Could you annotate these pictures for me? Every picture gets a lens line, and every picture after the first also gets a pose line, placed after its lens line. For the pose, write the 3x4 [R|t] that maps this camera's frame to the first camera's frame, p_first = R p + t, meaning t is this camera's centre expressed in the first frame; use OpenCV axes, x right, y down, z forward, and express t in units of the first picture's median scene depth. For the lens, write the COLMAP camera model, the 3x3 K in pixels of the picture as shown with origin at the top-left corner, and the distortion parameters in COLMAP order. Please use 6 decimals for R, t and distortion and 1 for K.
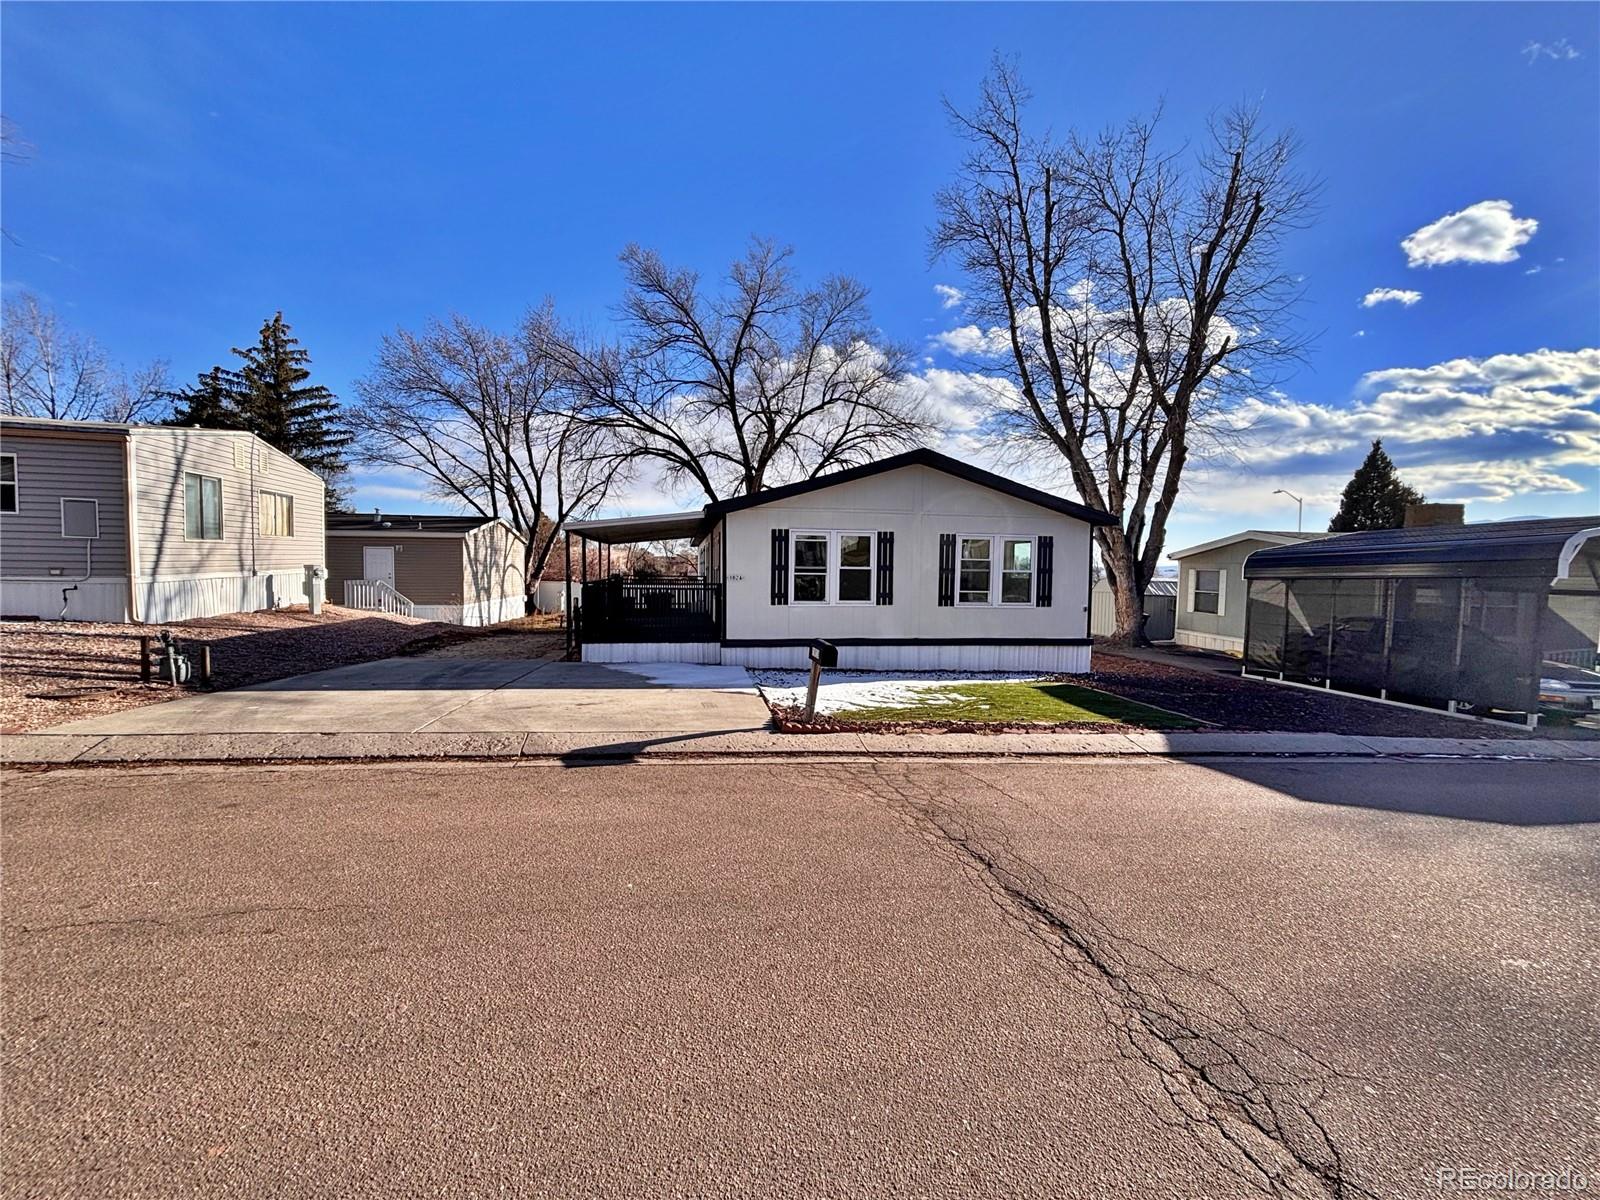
lens RADIAL K [[644.6, 0, 812.5], [0, 644.6, 595.5], [0, 0, 1]] dist [0.000282, 0.000114]
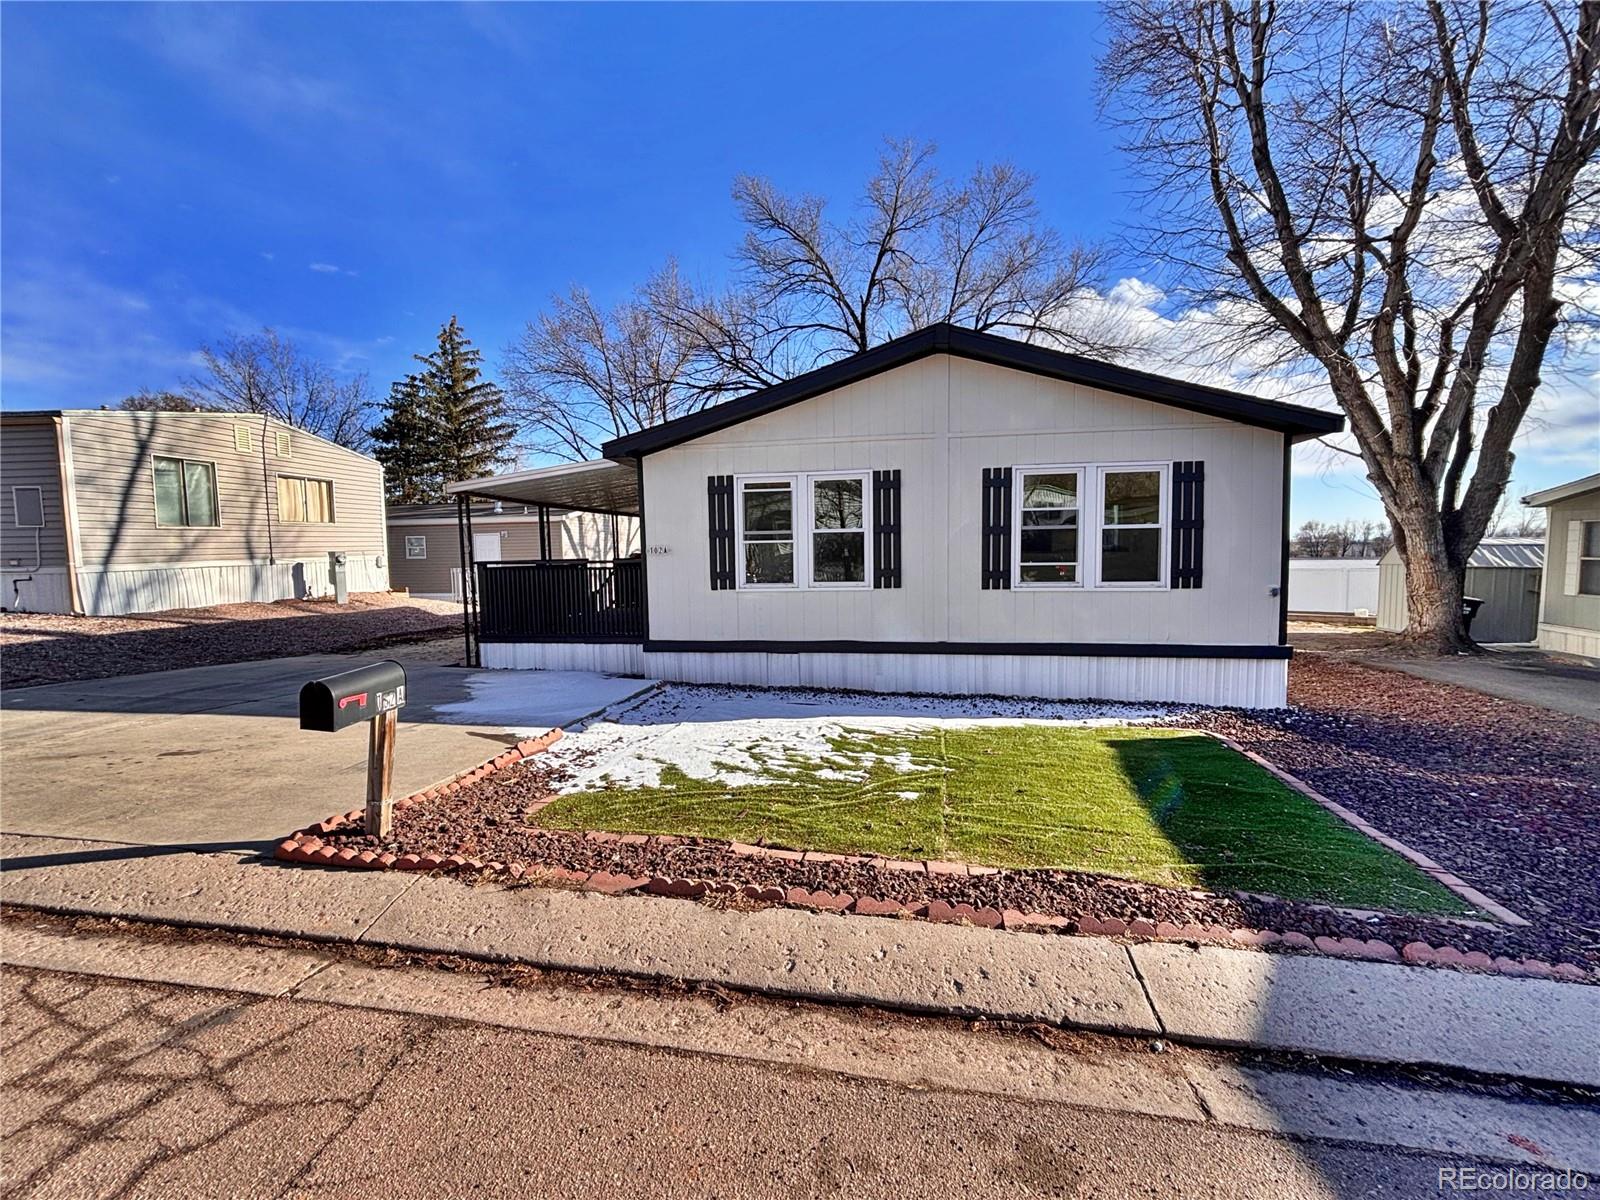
lens RADIAL K [[685.2, 0, 810.4], [0, 685.2, 595.1], [0, 0, 1]] dist [-0.001271, -0.000475]
pose [[0.943270, -0.006304, -0.331968, 0.252233], [0.013868, 0.999695, 0.020419, 0.006490], [0.331738, -0.023864, 0.943070, 0.335699]]
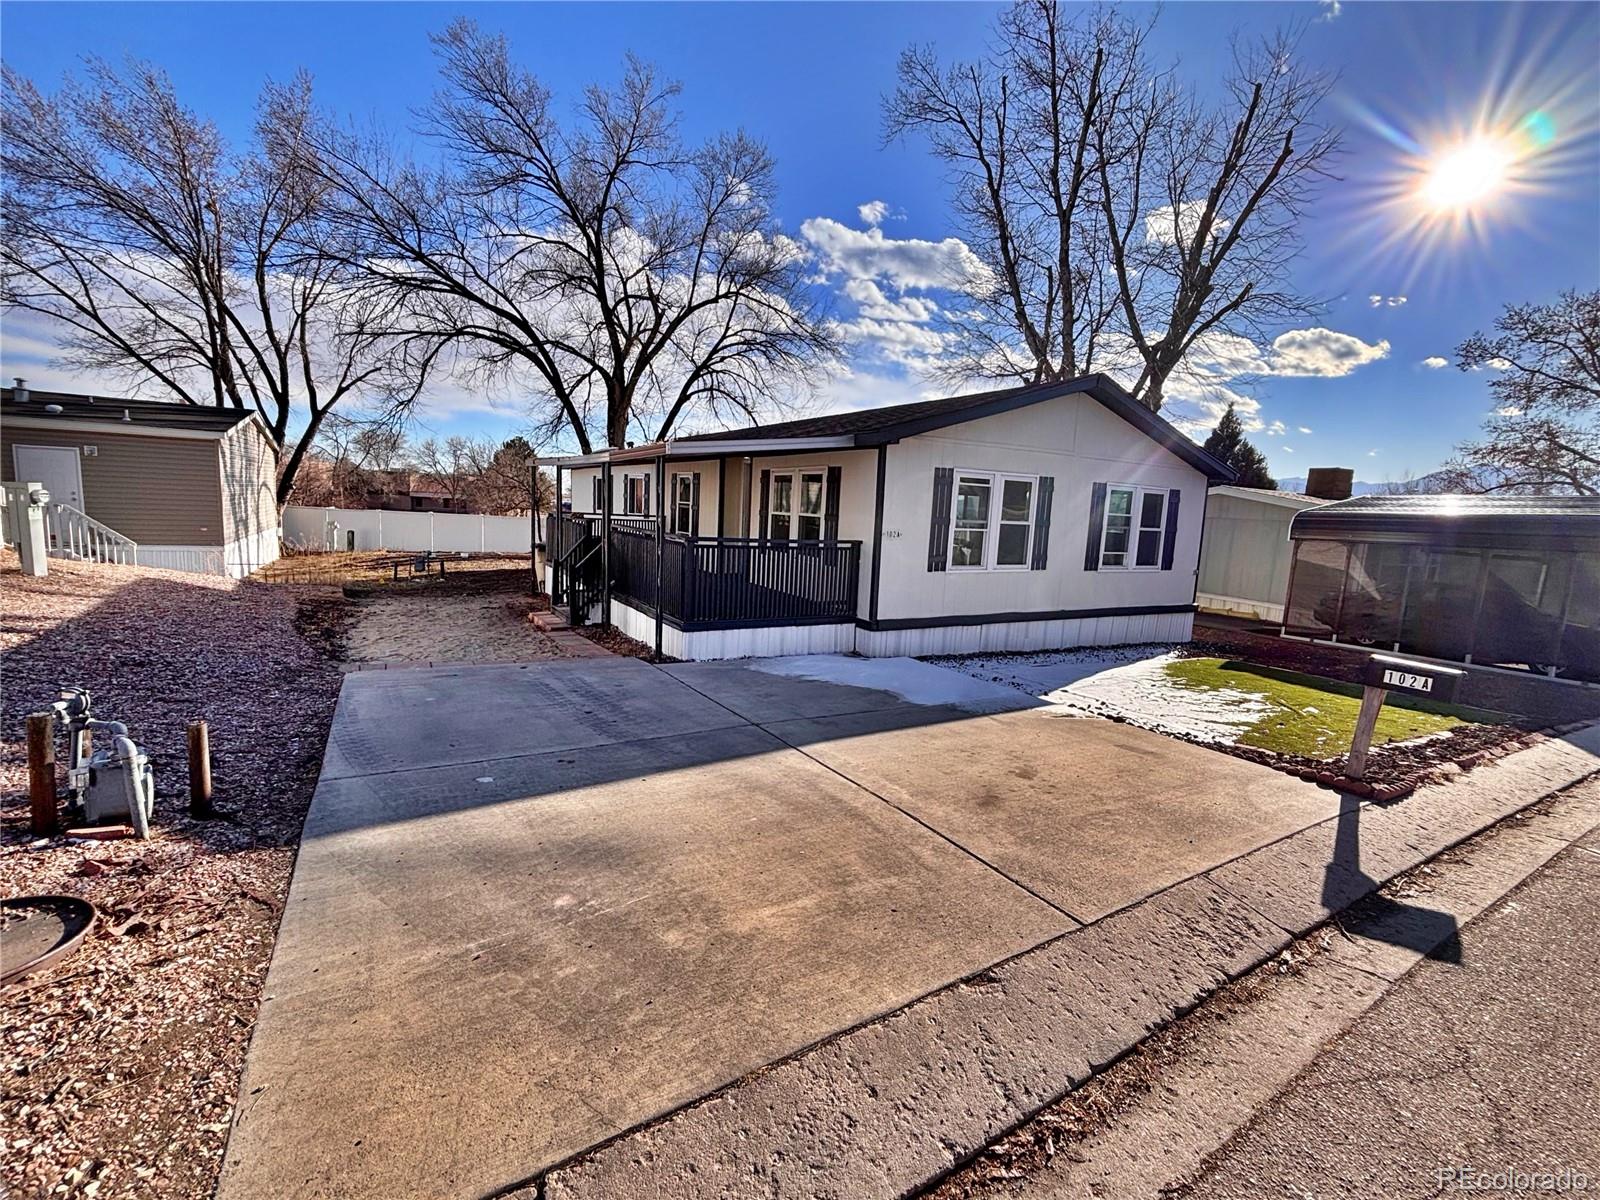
lens RADIAL K [[698.5, 0, 808.4], [0, 698.5, 591.1], [0, 0, 1]] dist [-0.009745, 0.000368]
pose [[0.939485, -0.009864, 0.342448, -0.433669], [-0.022094, 0.995760, 0.089293, -0.029200], [-0.341877, -0.091456, 0.935284, 0.279425]]
